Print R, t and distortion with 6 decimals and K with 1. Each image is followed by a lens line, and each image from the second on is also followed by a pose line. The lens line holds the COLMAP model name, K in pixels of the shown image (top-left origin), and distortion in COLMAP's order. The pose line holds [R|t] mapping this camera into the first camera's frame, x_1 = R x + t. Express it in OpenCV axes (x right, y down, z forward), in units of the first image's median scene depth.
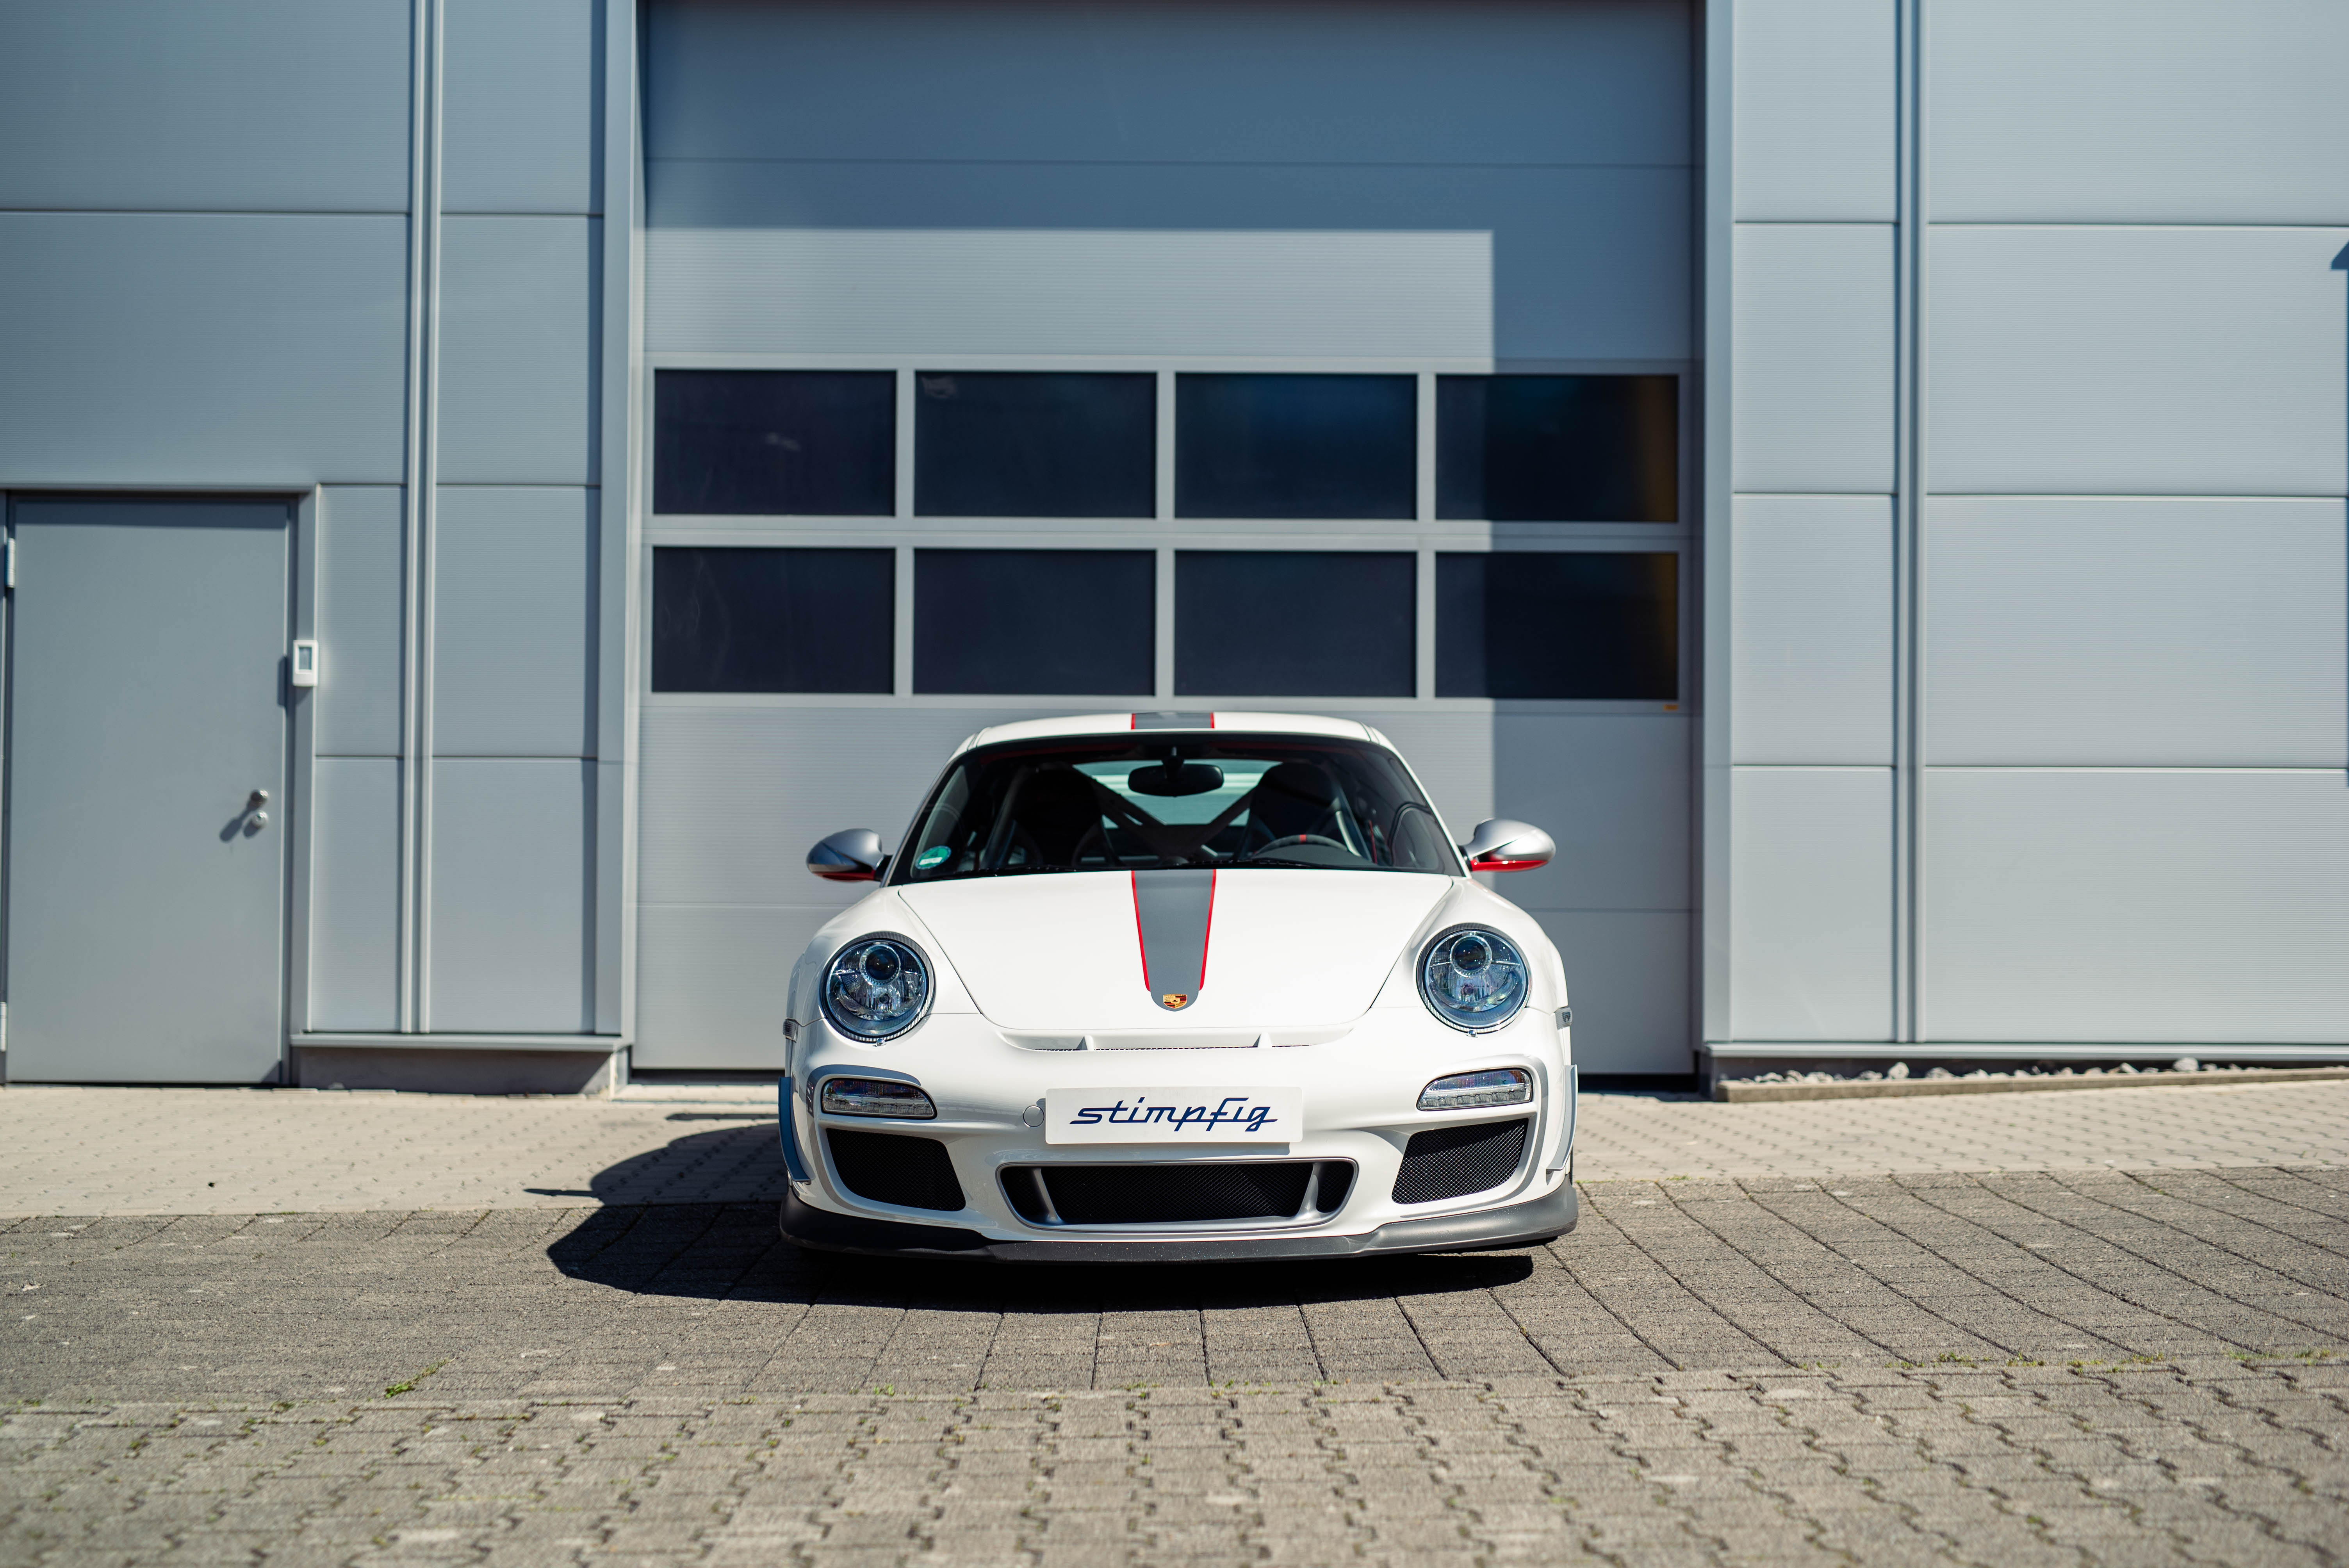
lens RADIAL K [[3305.8, 0, 1174.5], [0, 3305.8, 784.0], [0, 0, 1]] dist [0.012935, 0.051805]
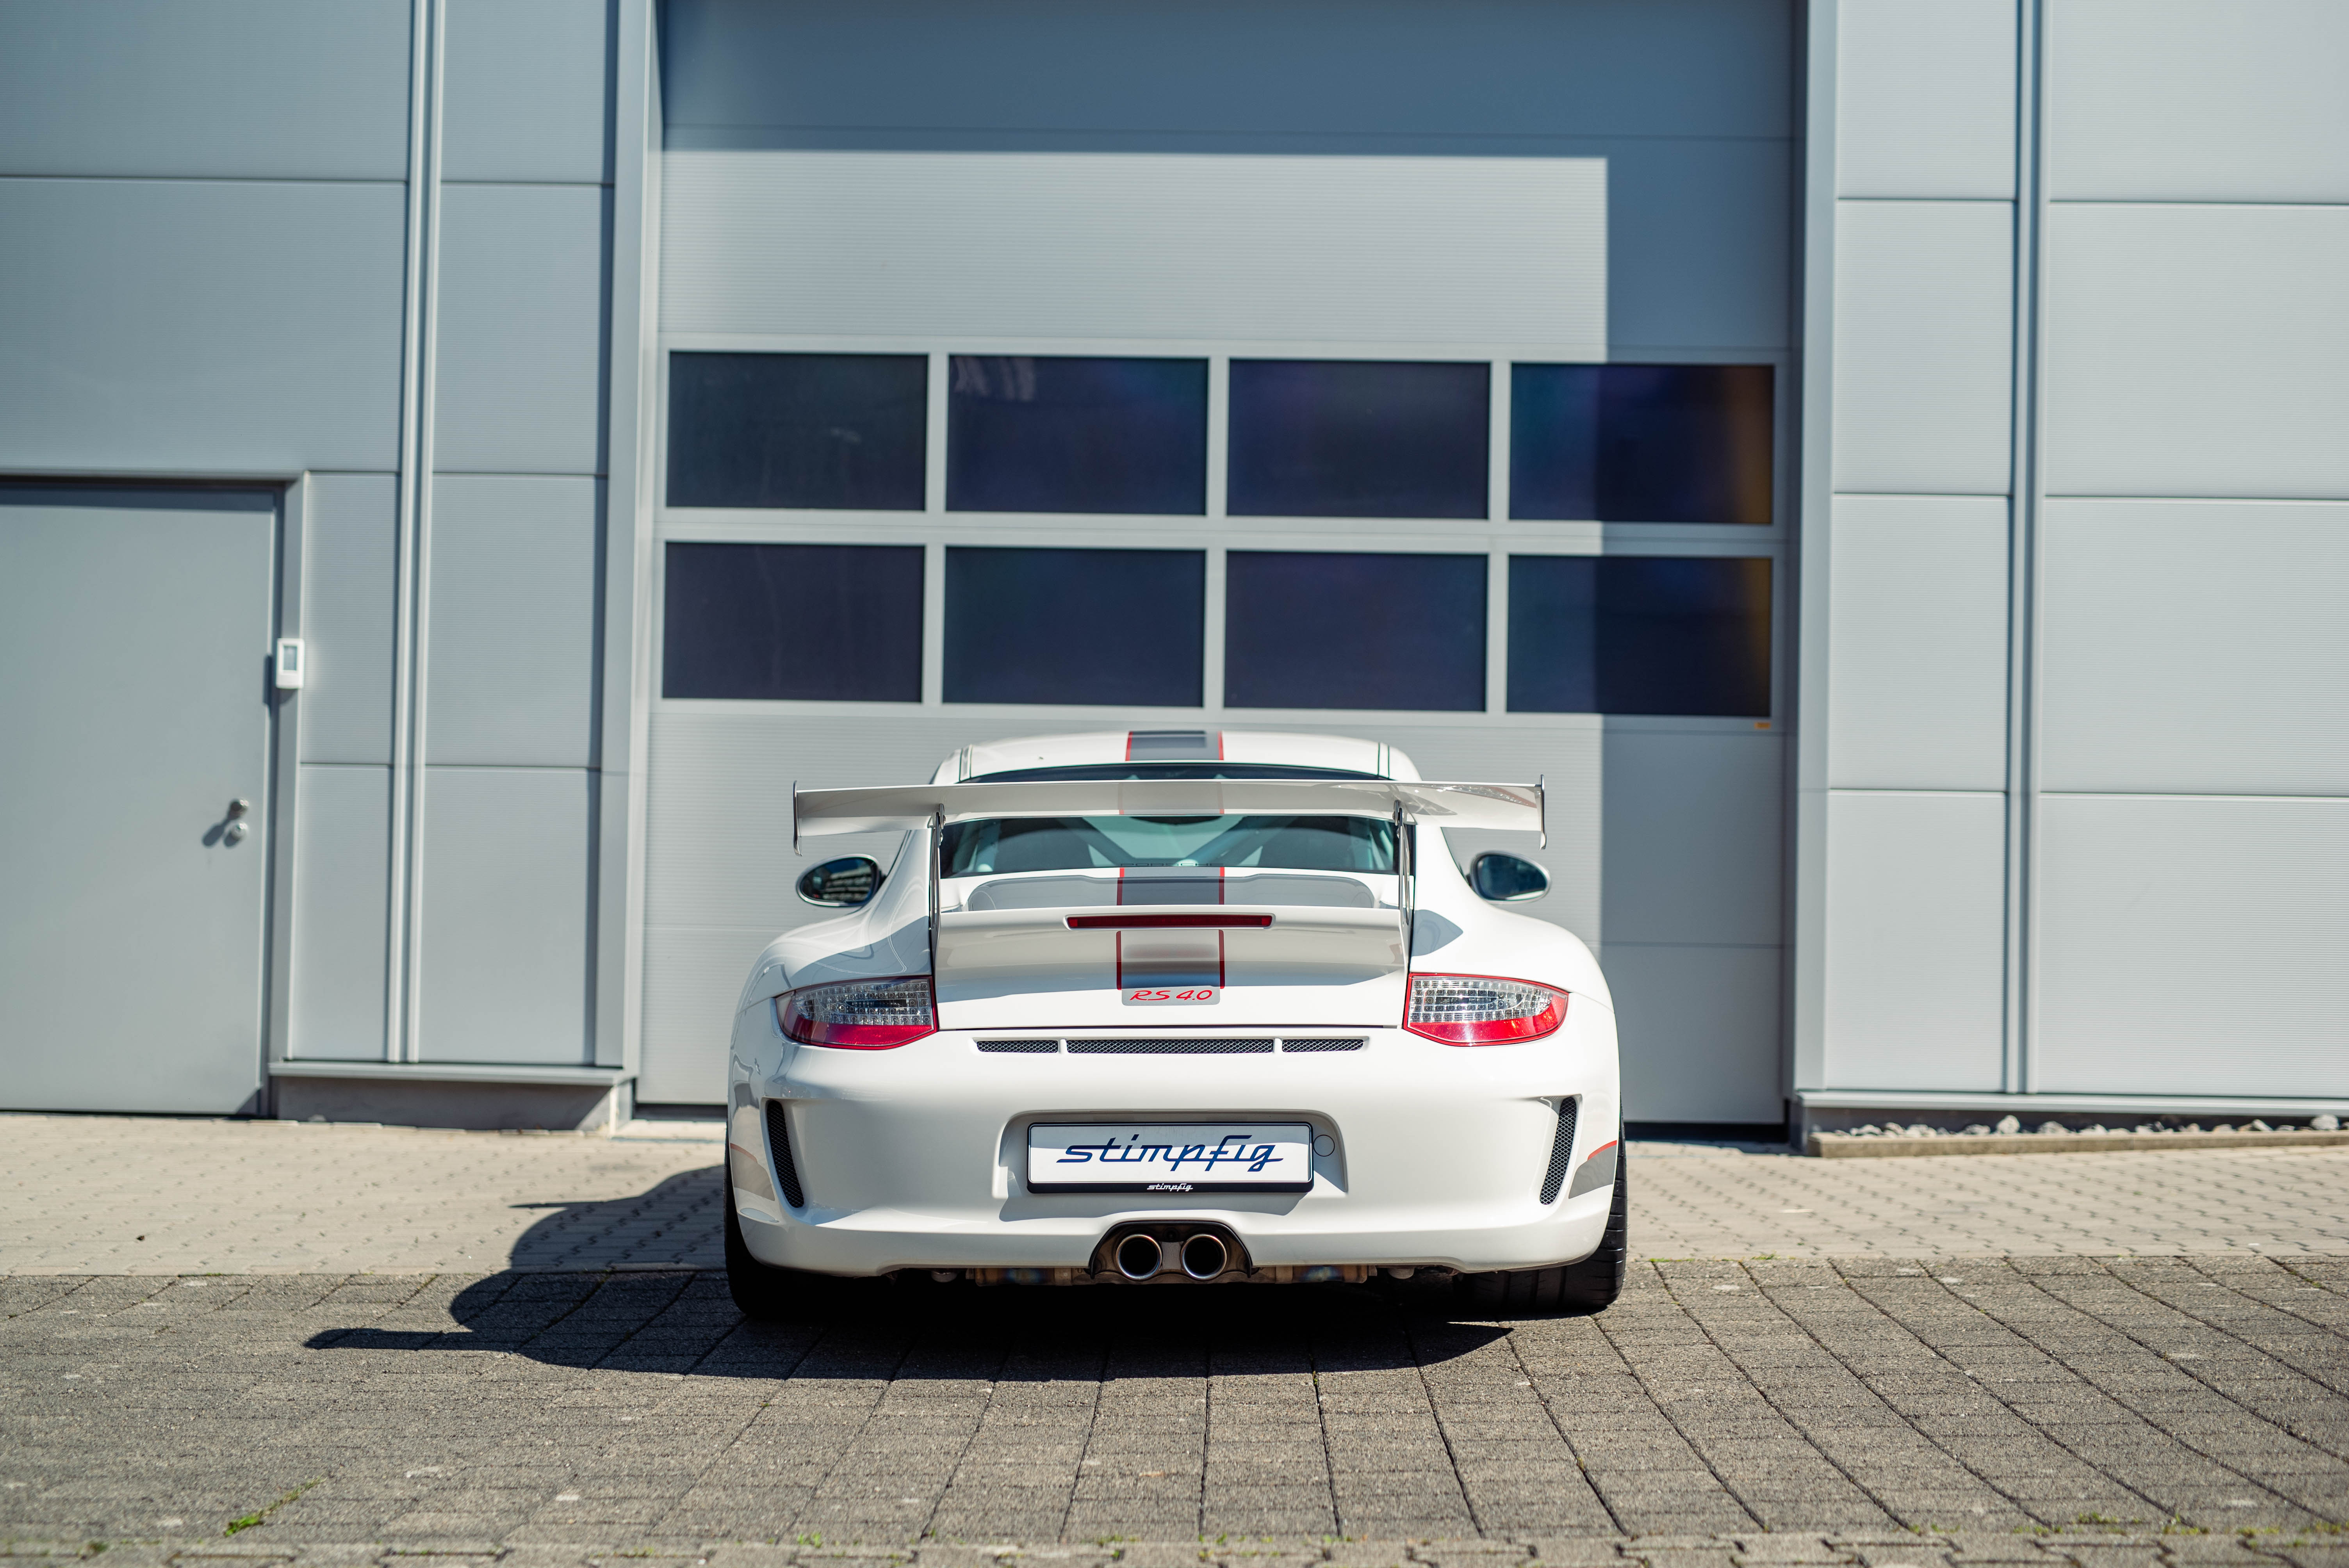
lens RADIAL K [[3305.8, 0, 1174.5], [0, 3305.8, 784.0], [0, 0, 1]] dist [0.012935, 0.051805]
pose [[0.999582, 0.010588, -0.026899, 0.012587], [-0.010649, 0.999941, -0.002138, -0.003575], [0.026875, 0.002423, 0.999636, 0.083215]]
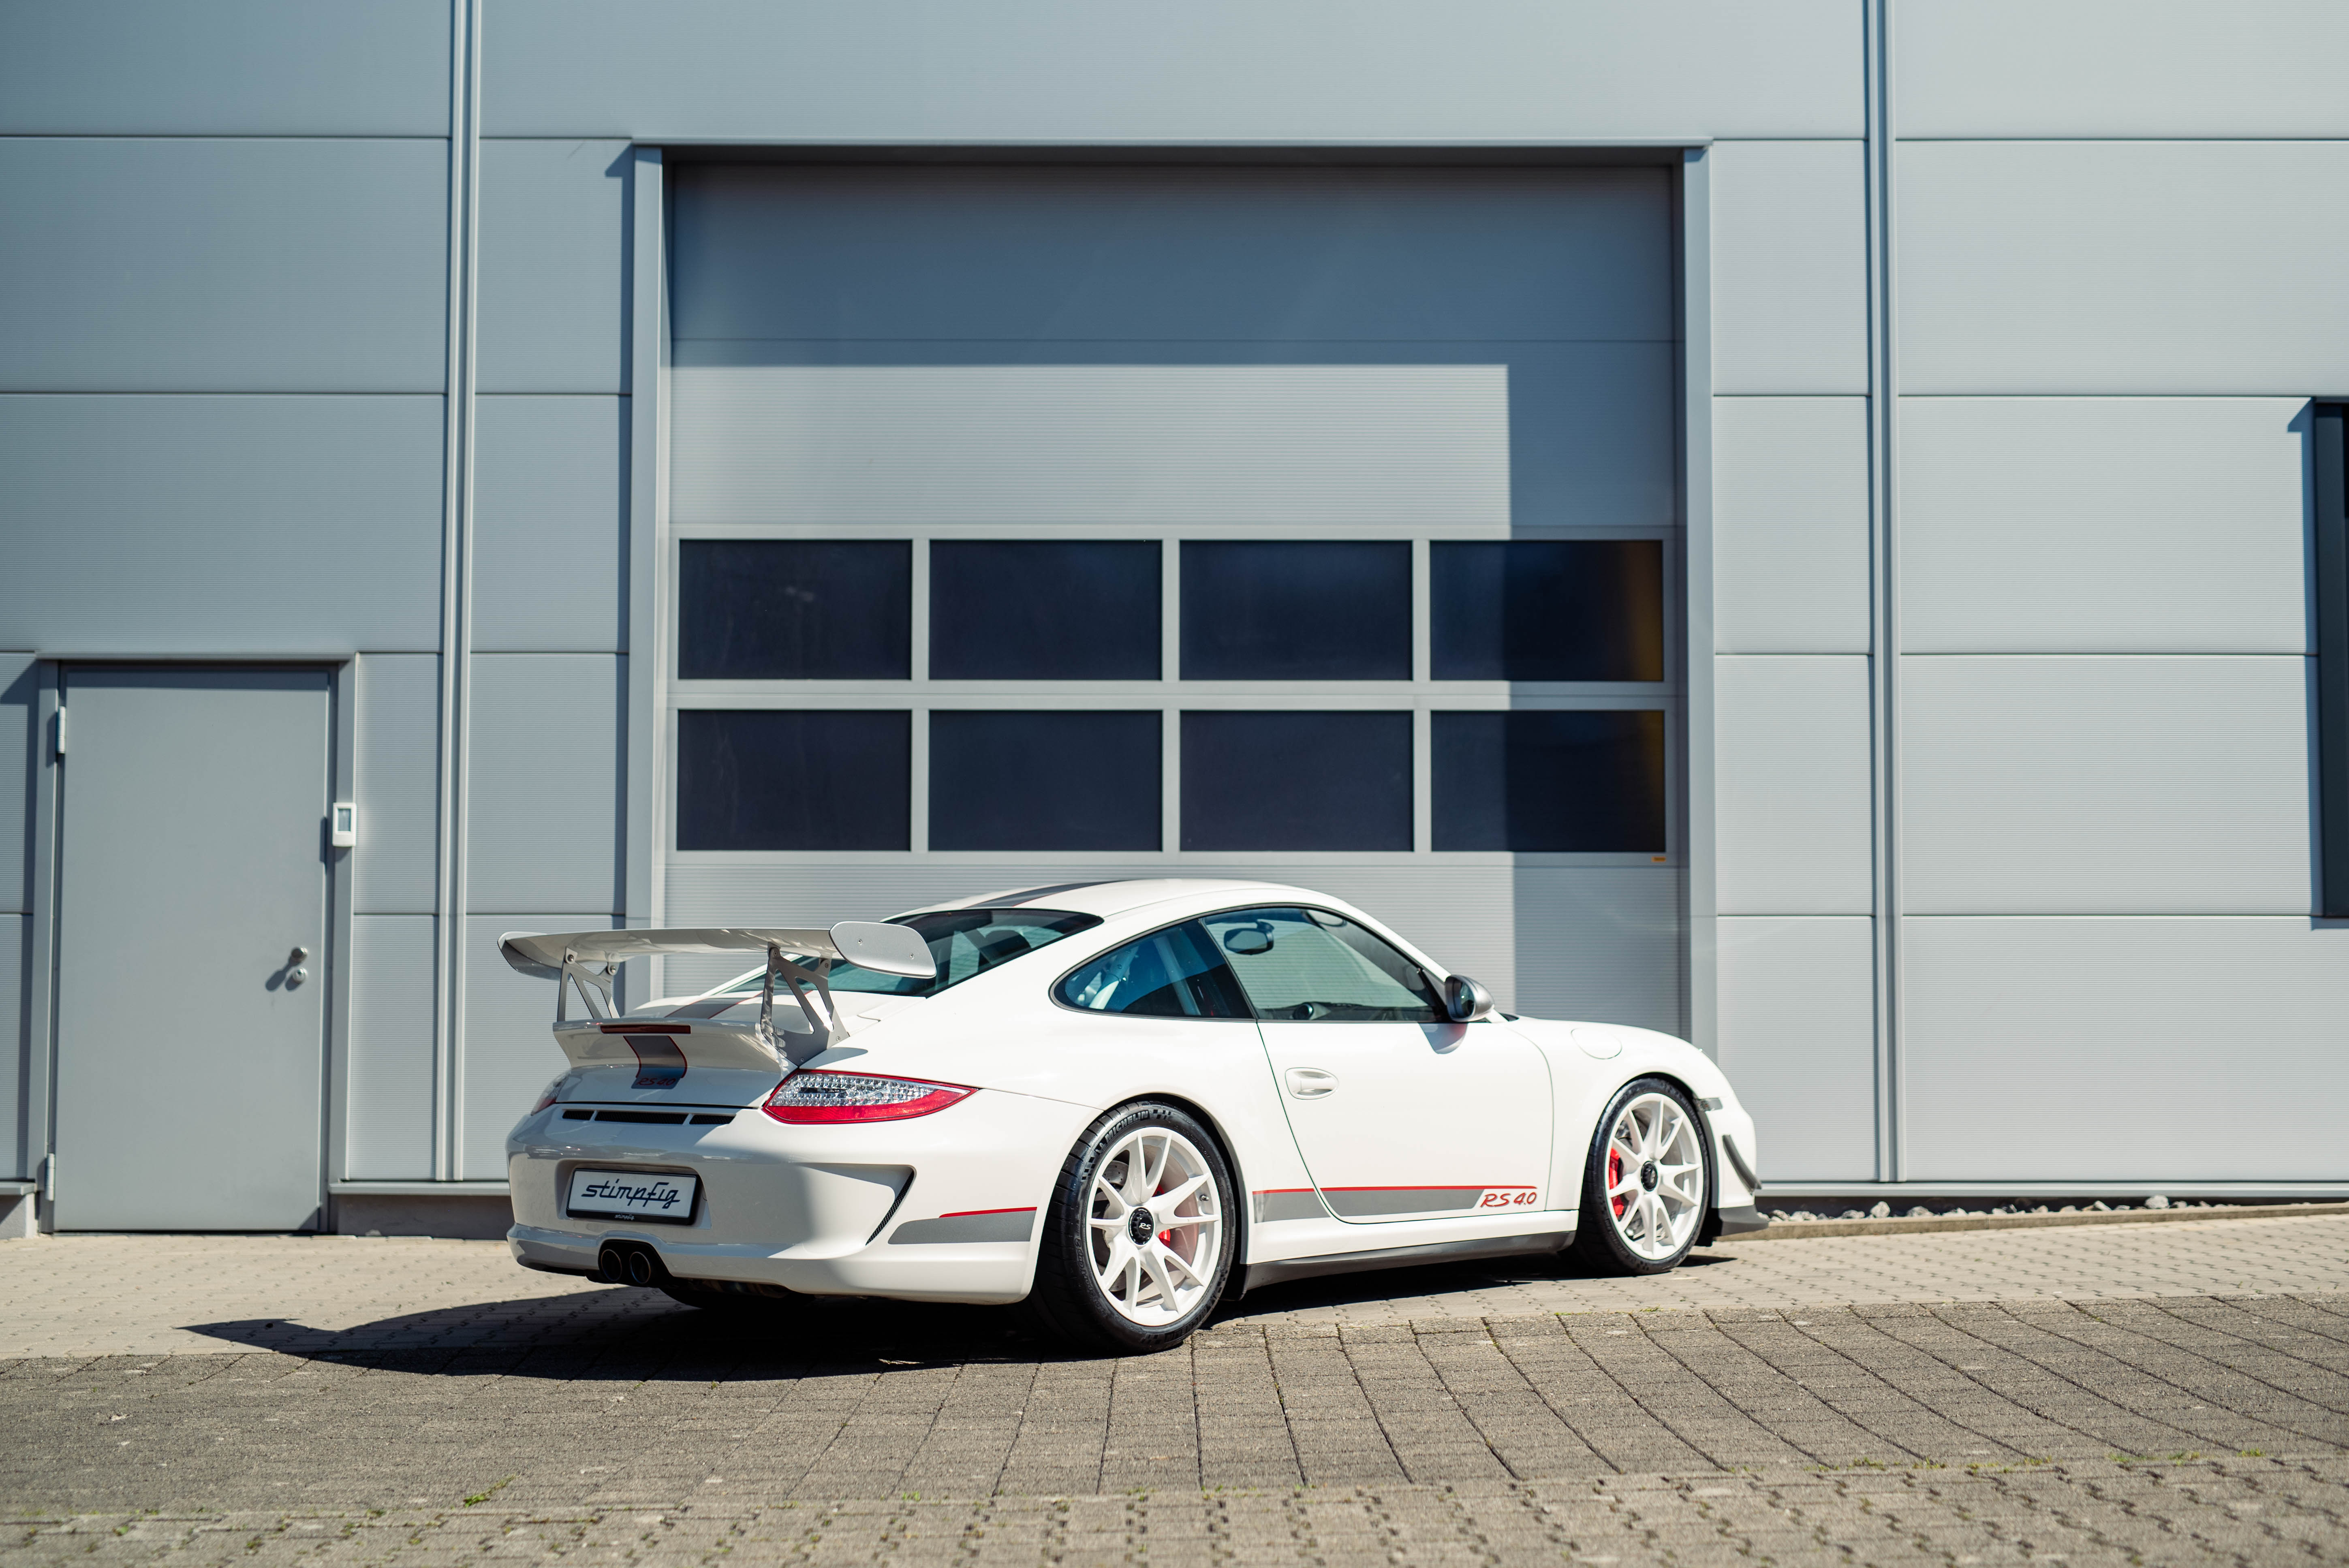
lens RADIAL K [[3428.9, 0, 1199.6], [0, 3428.9, 792.3], [0, 0, 1]] dist [0.012141, 0.048207]
pose [[0.999983, -0.005471, 0.001854, 0.004587], [0.005536, 0.999302, -0.036954, -0.005849], [-0.001650, 0.036964, 0.999315, -0.086223]]
